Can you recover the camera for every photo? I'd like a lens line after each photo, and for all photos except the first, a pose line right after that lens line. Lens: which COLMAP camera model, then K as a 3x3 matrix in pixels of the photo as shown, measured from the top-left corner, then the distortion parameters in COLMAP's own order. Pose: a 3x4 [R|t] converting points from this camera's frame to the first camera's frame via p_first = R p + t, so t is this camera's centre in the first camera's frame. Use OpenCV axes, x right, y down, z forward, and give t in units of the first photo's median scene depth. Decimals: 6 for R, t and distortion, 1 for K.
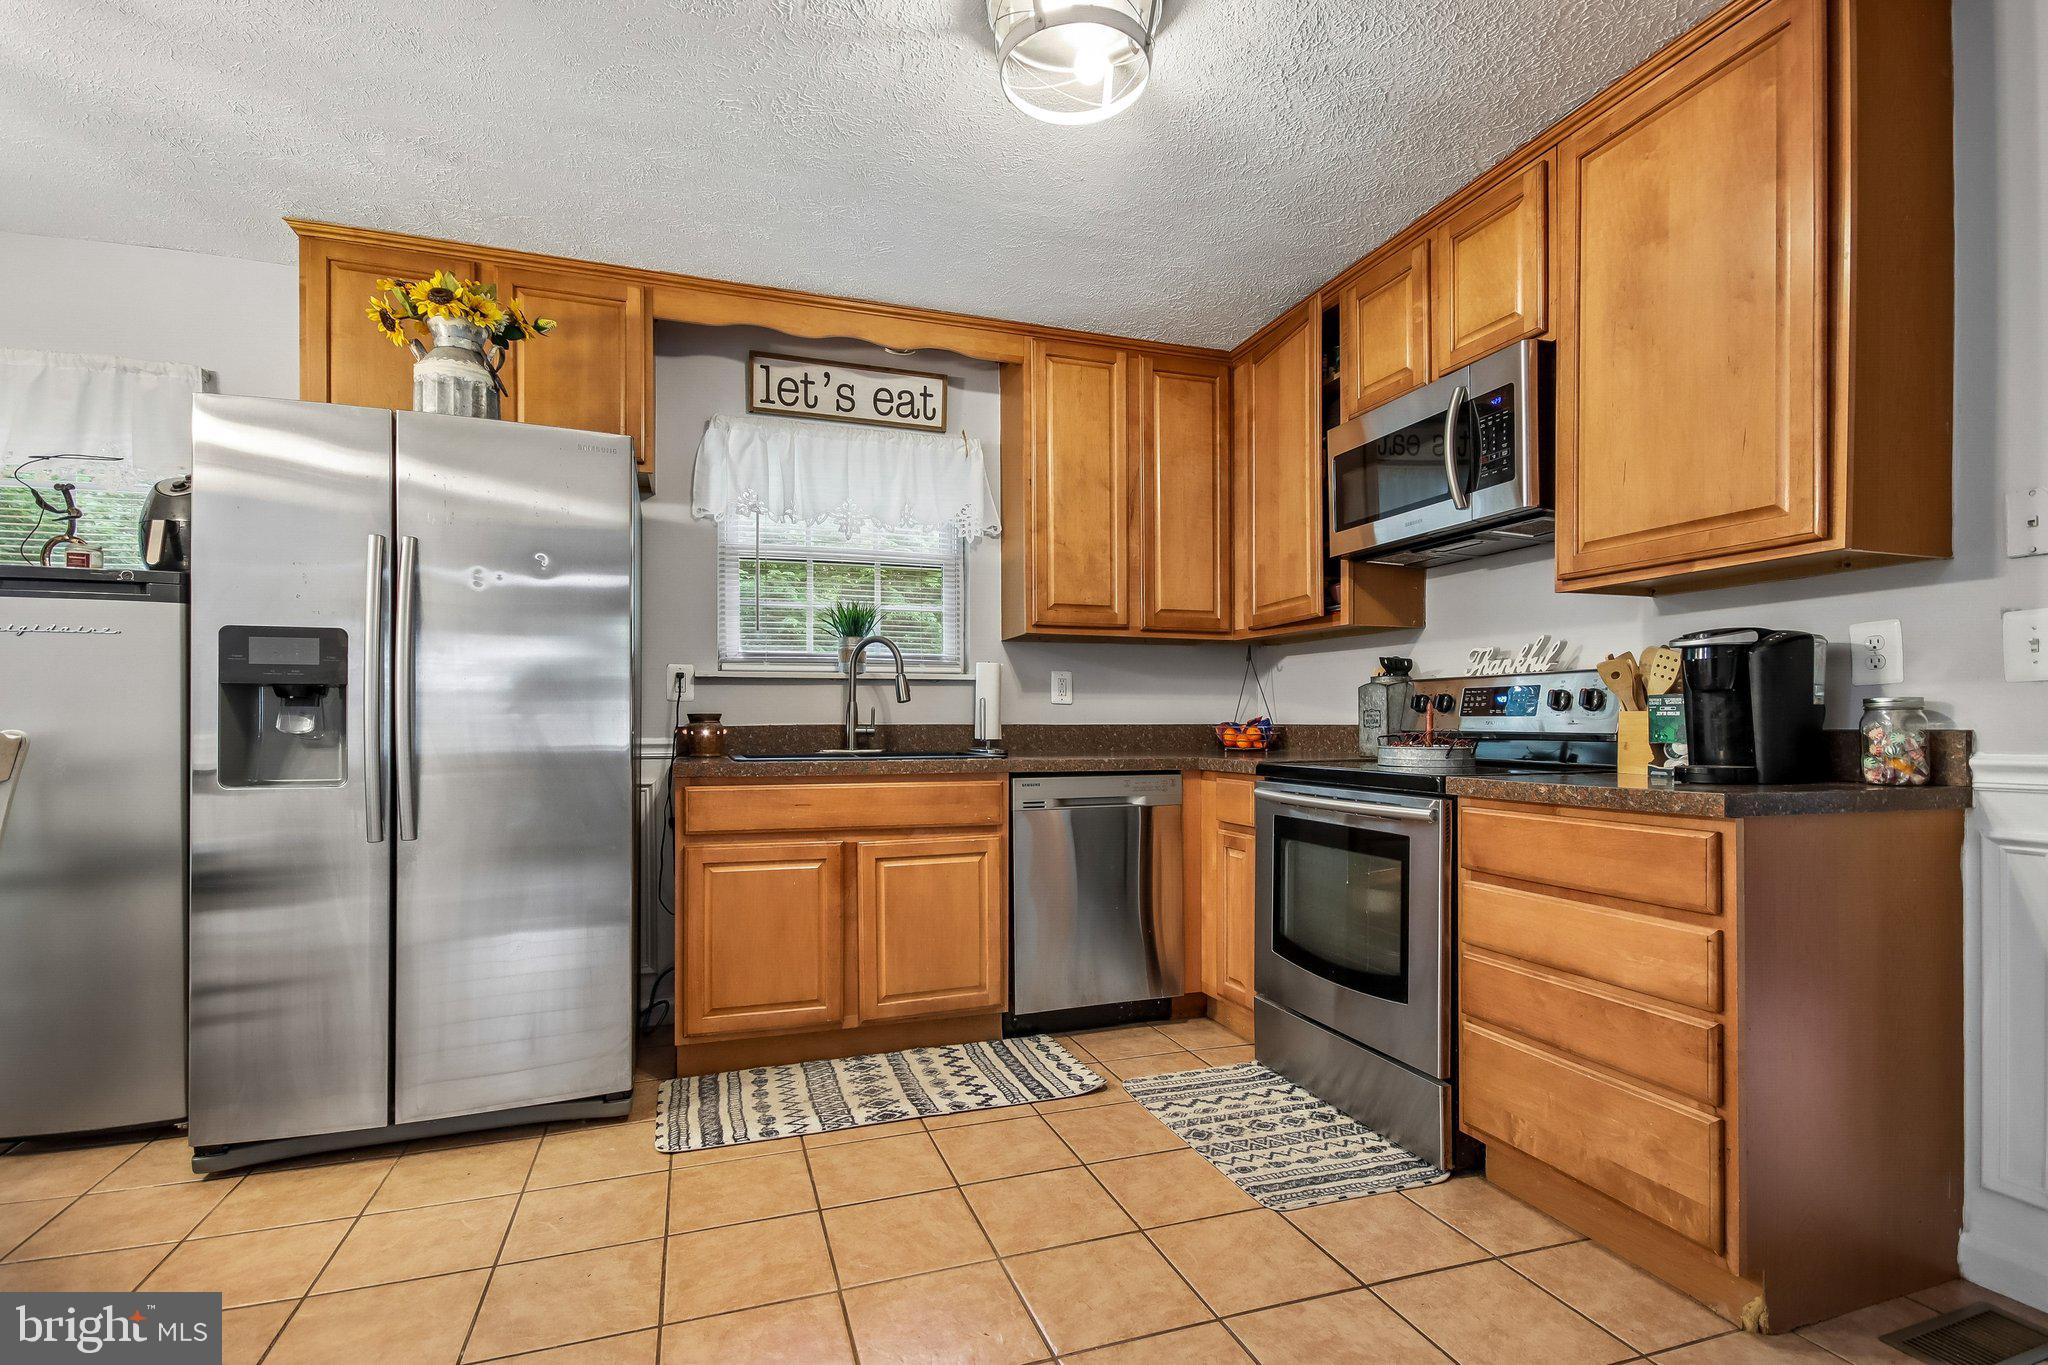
lens RADIAL K [[951.2, 0, 1039.8], [0, 951.2, 718.8], [0, 0, 1]] dist [0.010955, -0.005451]
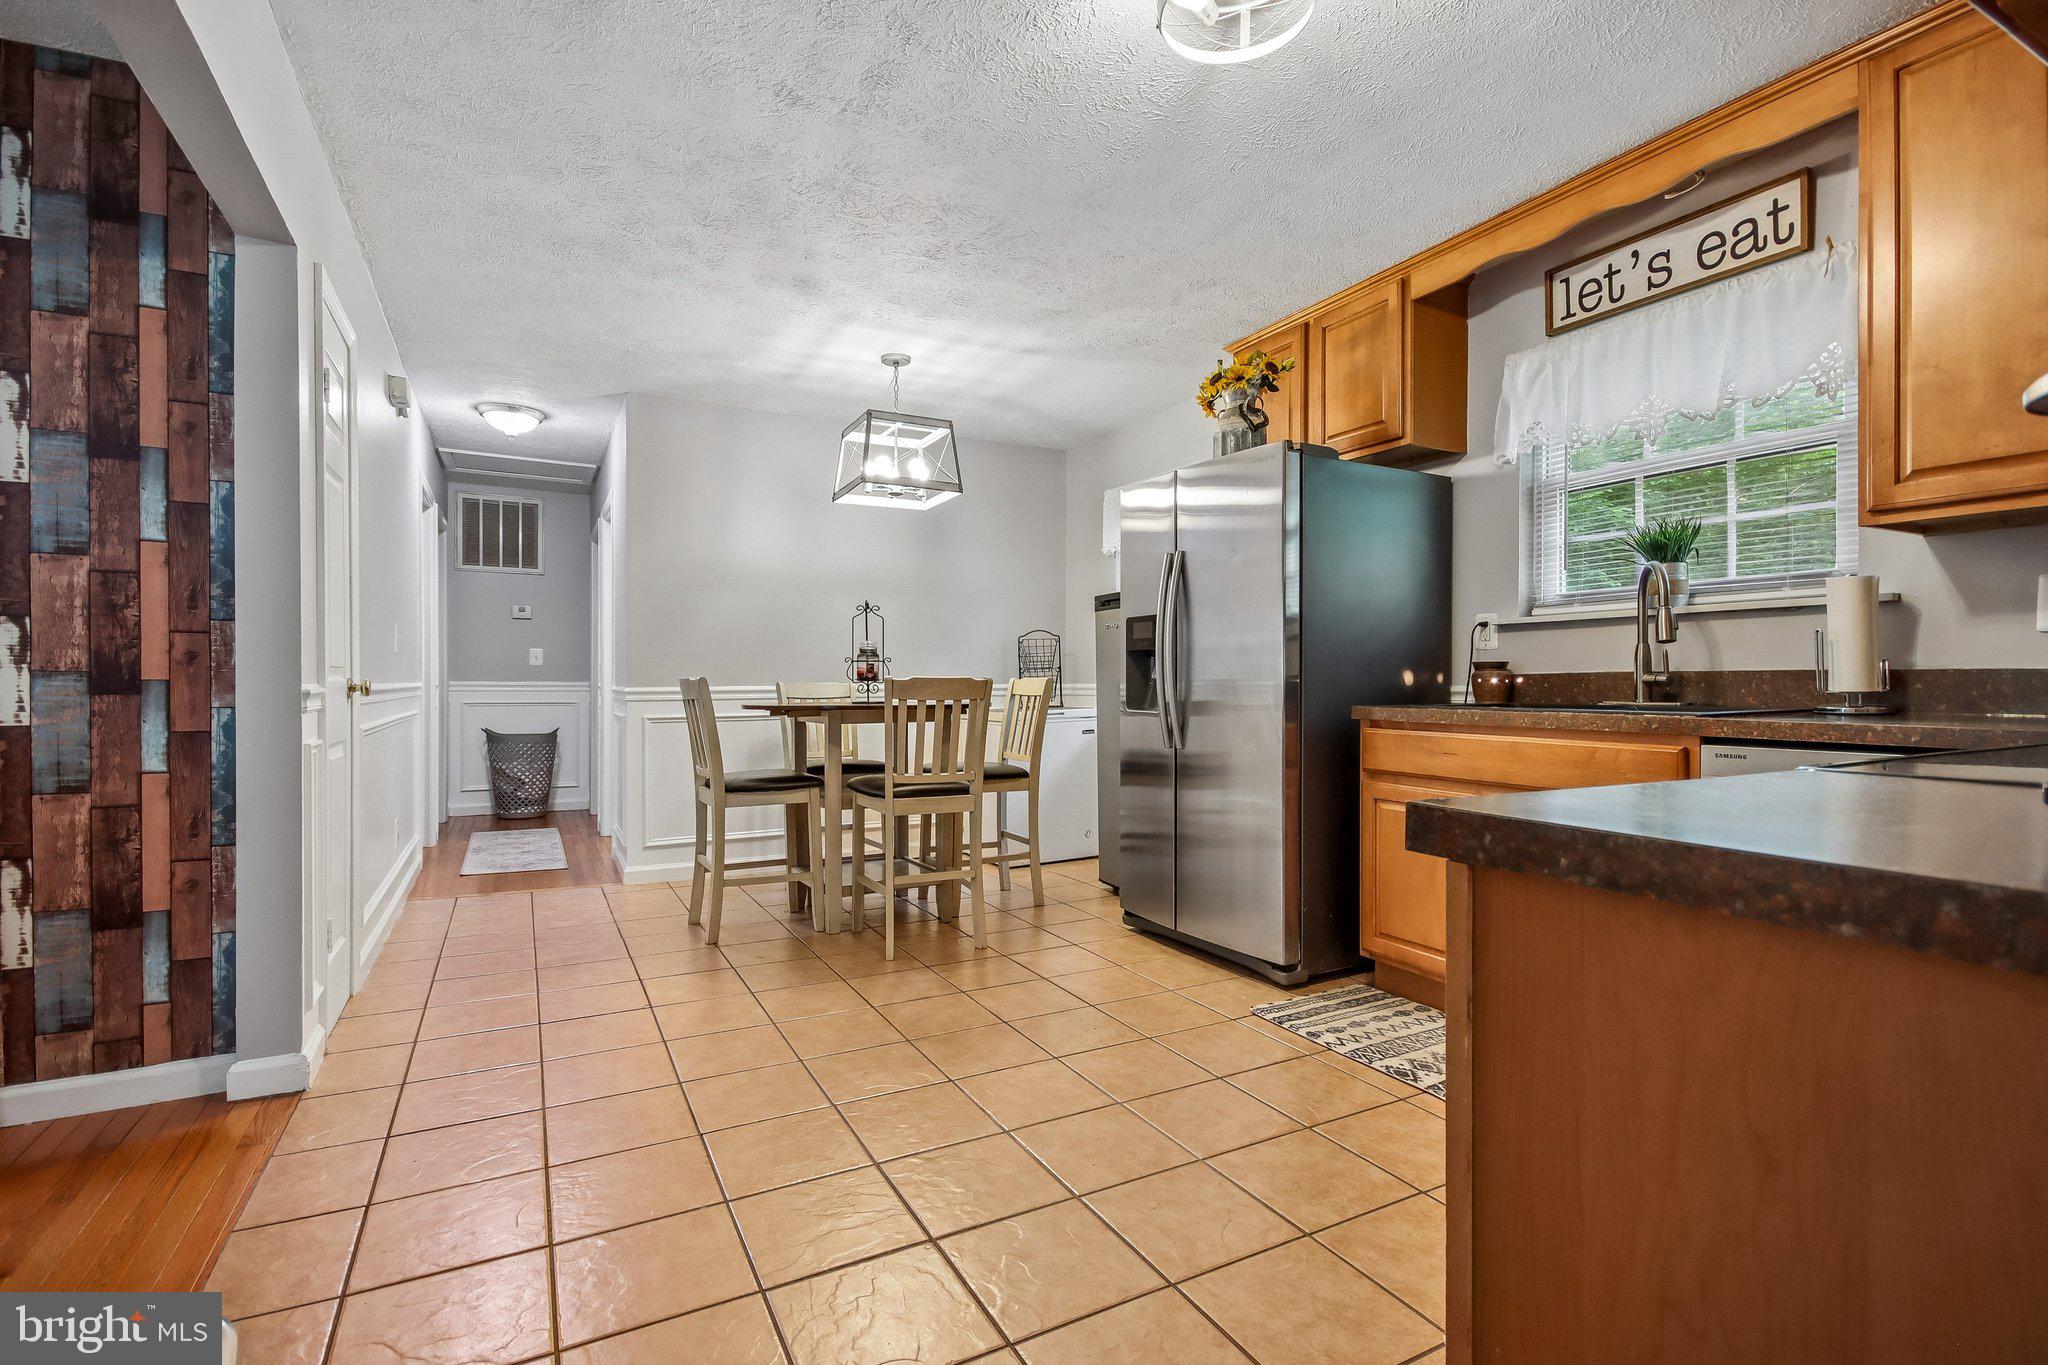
lens RADIAL K [[951.2, 0, 1029.8], [0, 951.2, 685.4], [0, 0, 1]] dist [0.010955, -0.005451]
pose [[0.147997, 0.007169, -0.988962, 0.649012], [0.008410, 0.999928, 0.008507, 0.008077], [0.988952, -0.009577, 0.147926, 0.423433]]
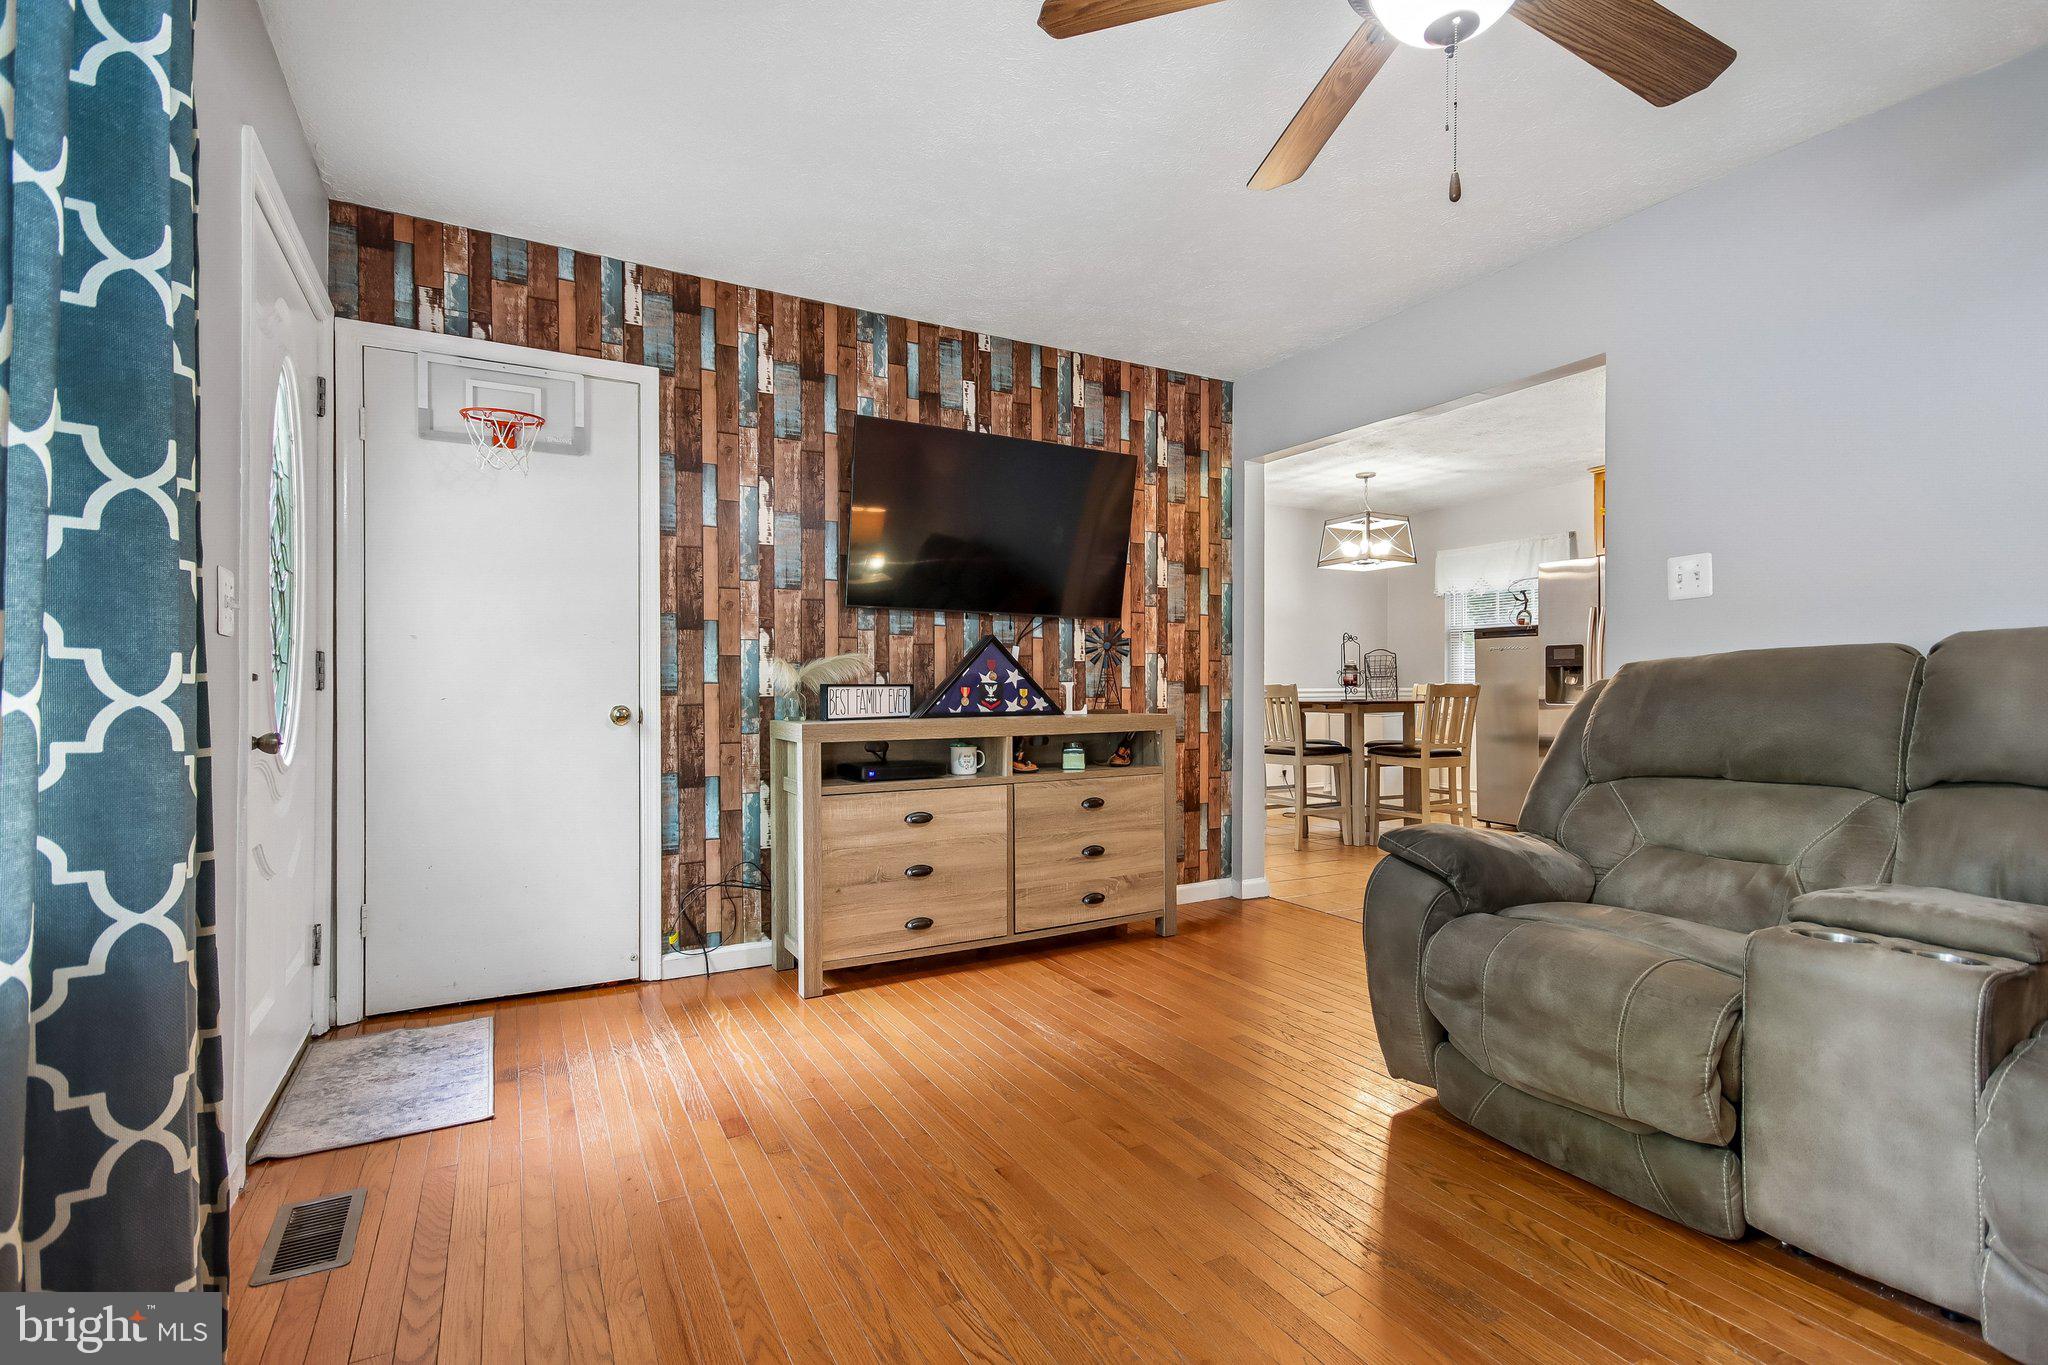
lens RADIAL K [[951.2, 0, 1036.4], [0, 951.2, 682.2], [0, 0, 1]] dist [0.010955, -0.005451]
pose [[0.172026, -0.000388, -0.985092, 1.244504], [0.009183, 0.999957, 0.001210, -0.006357], [0.985050, -0.009254, 0.172023, -0.722351]]
